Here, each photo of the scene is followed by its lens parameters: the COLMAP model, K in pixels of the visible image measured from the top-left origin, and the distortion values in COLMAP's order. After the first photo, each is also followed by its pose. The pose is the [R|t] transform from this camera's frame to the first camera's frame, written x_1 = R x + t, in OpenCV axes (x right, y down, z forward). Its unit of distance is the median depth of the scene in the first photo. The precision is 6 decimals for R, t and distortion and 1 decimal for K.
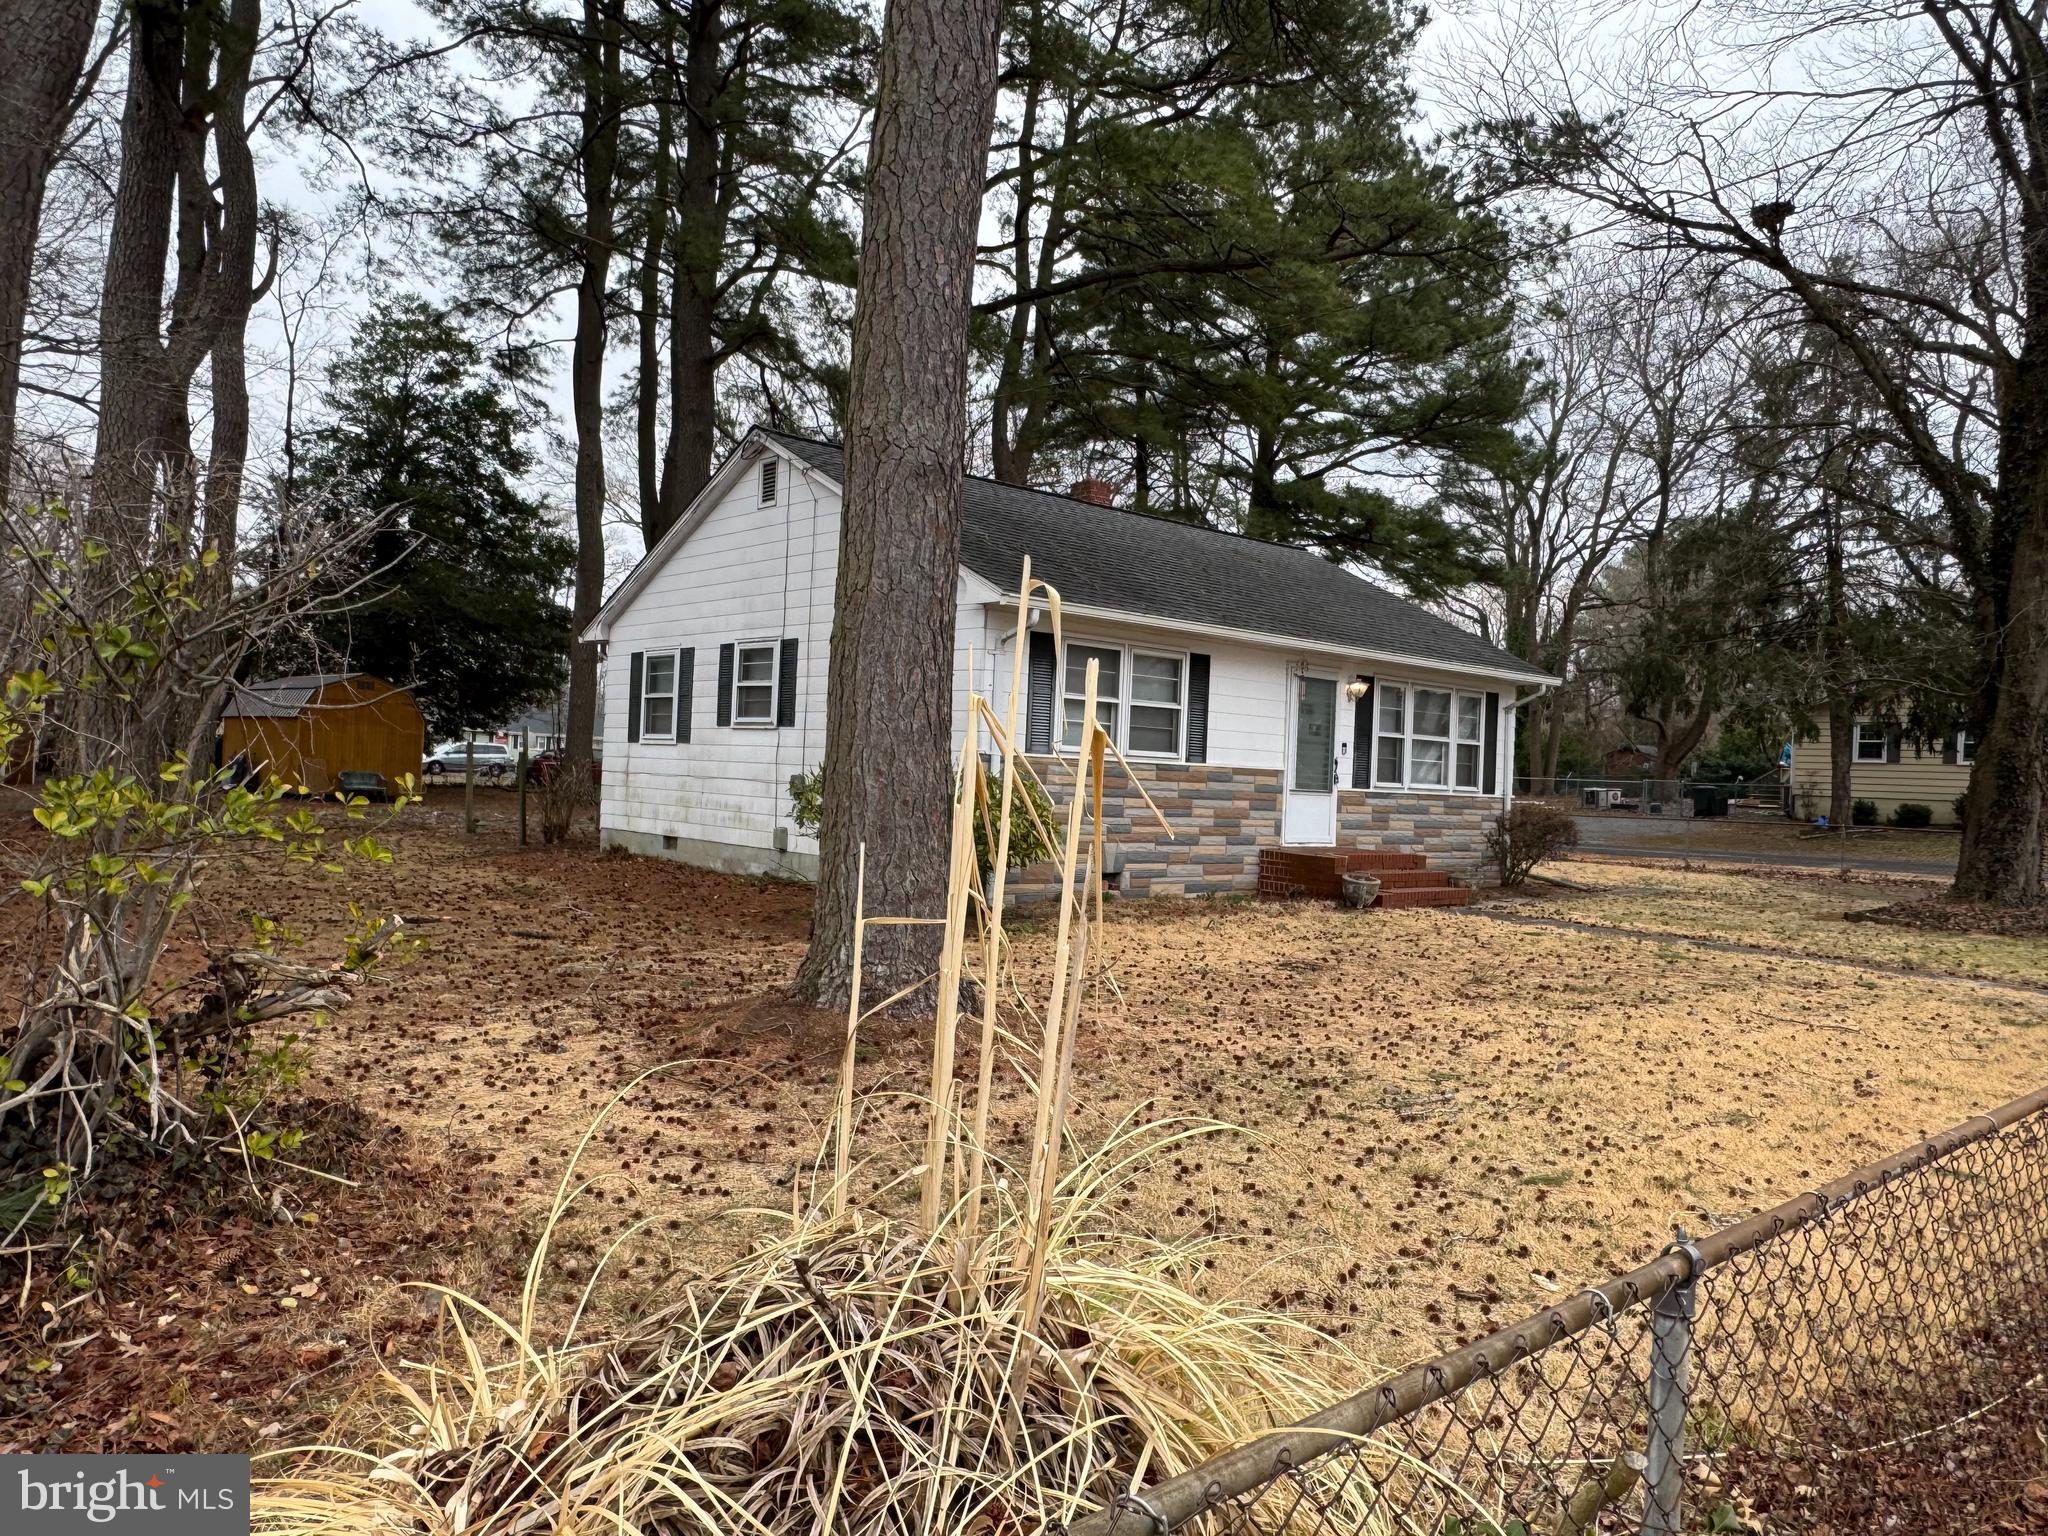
lens RADIAL K [[1439.2, 0, 1024.0], [0, 1439.2, 768.0], [0, 0, 1]] dist [0.005051, 0.003205]
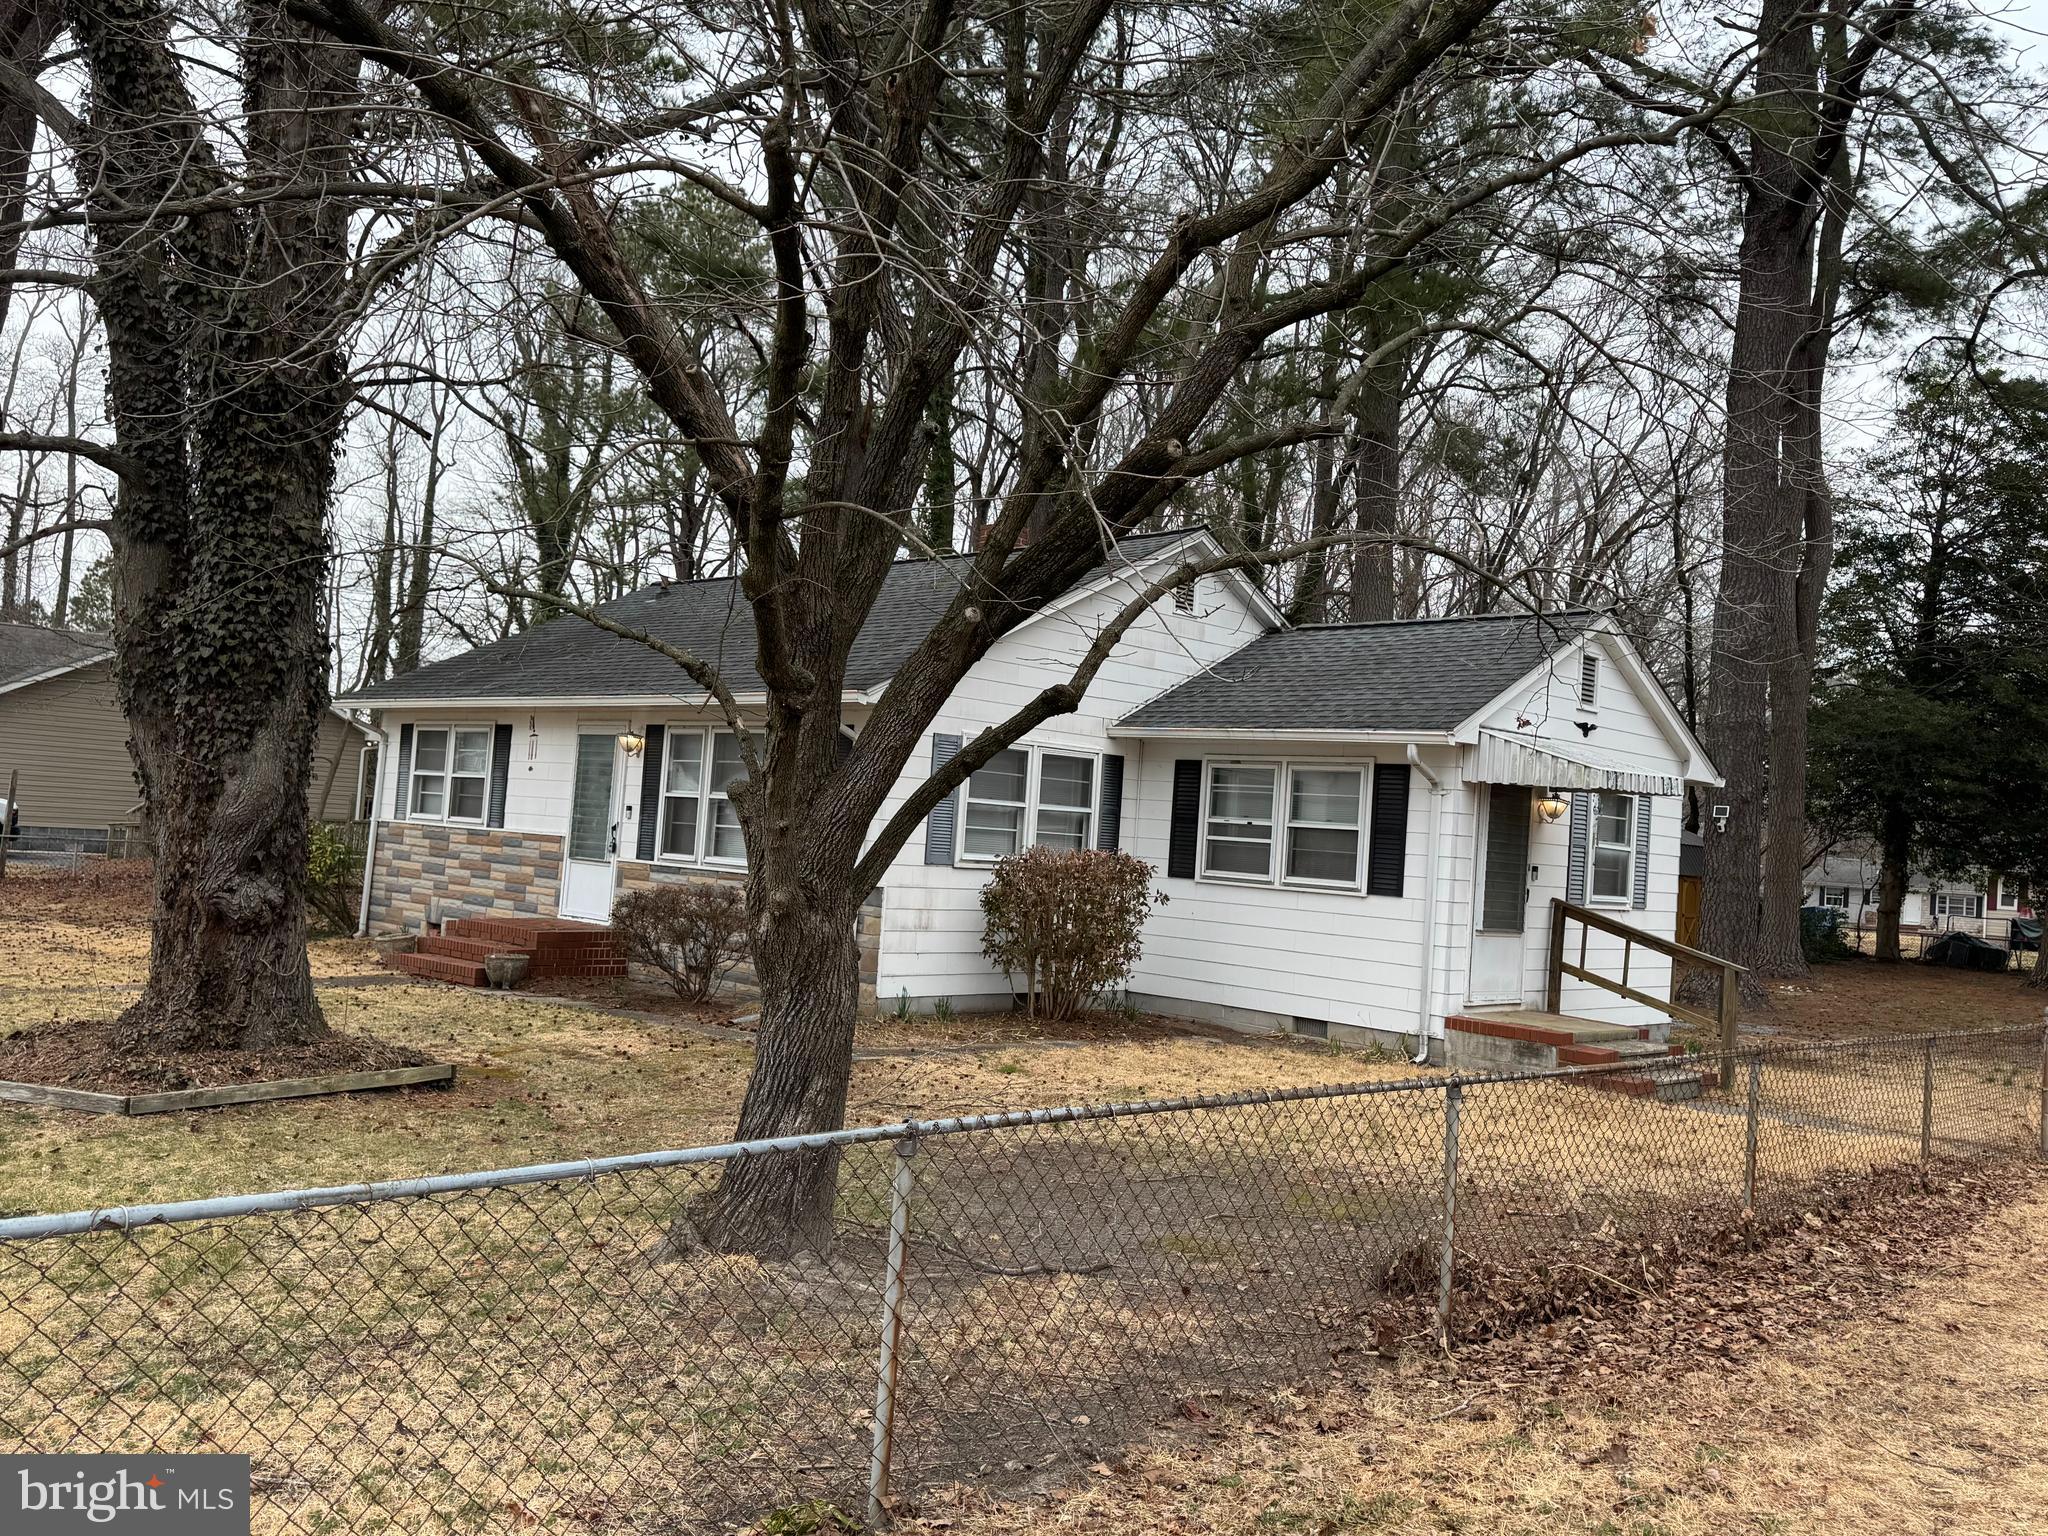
lens RADIAL K [[1691.2, 0, 1024.0], [0, 1691.2, 768.0], [0, 0, 1]] dist [0.063672, -0.012430]
pose [[0.070367, -0.095701, -0.992920, 1.190947], [-0.073640, 0.992173, -0.100848, 0.042804], [0.994799, 0.080215, 0.062769, 1.113938]]
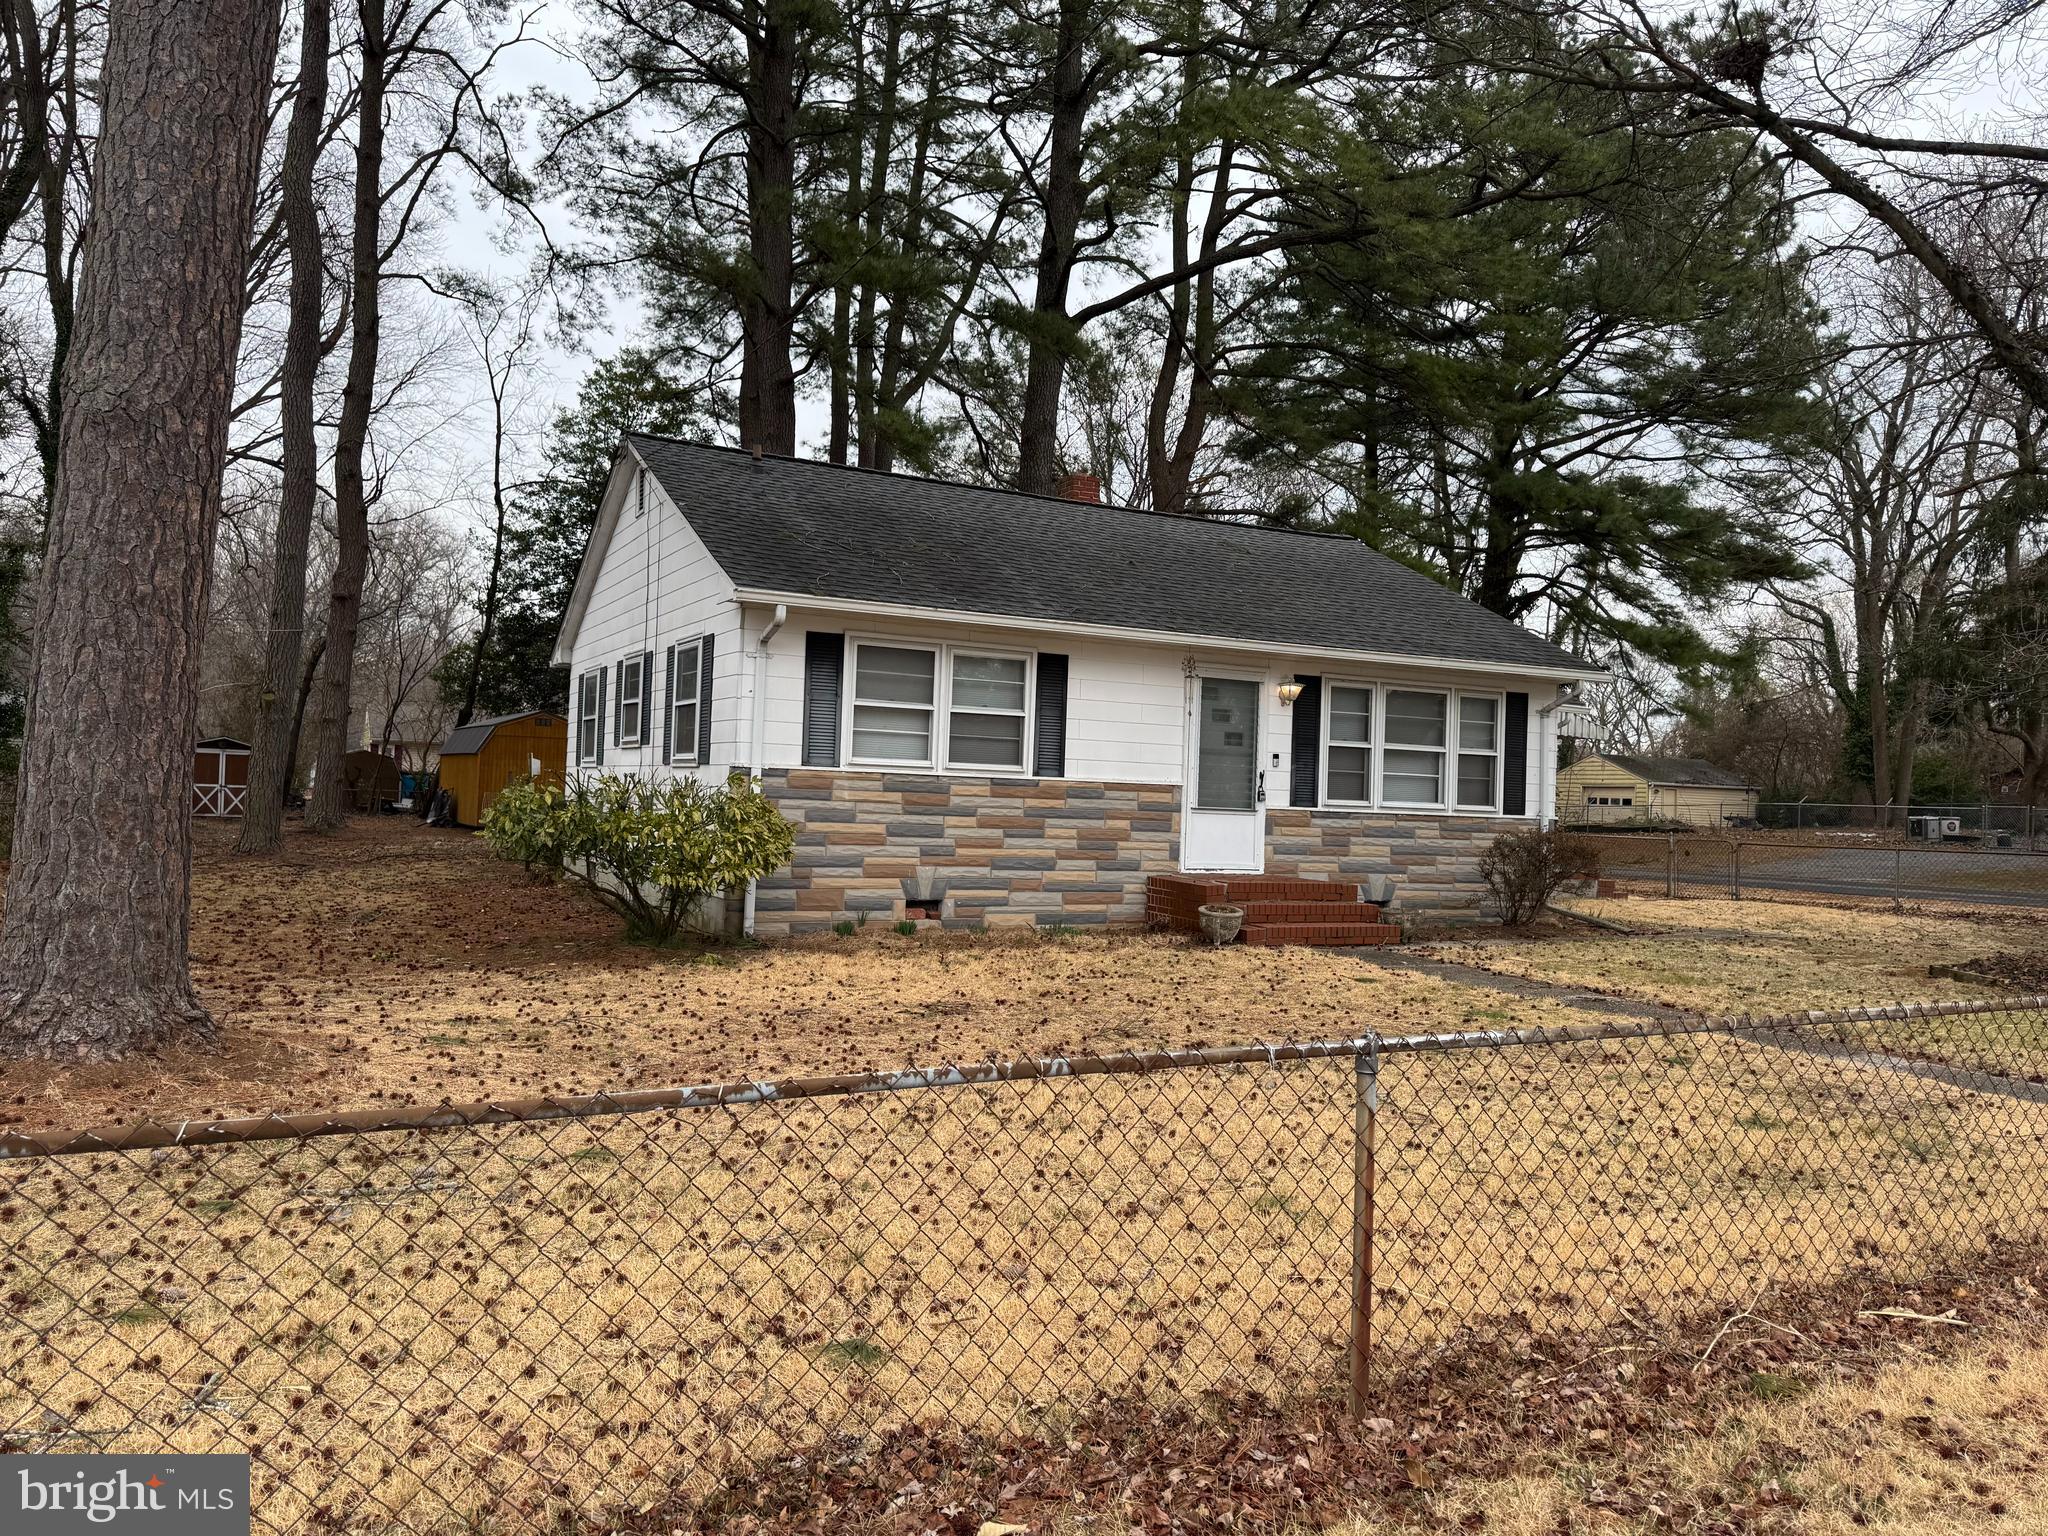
lens RADIAL K [[1451.4, 0, 1014.4], [0, 1451.4, 773.1], [0, 0, 1]] dist [0.131177, -0.224088]
pose [[0.967858, -0.011935, -0.251213, 0.276214], [0.006602, 0.999735, -0.022060, 0.011761], [0.251409, 0.019693, 0.967680, 0.110042]]
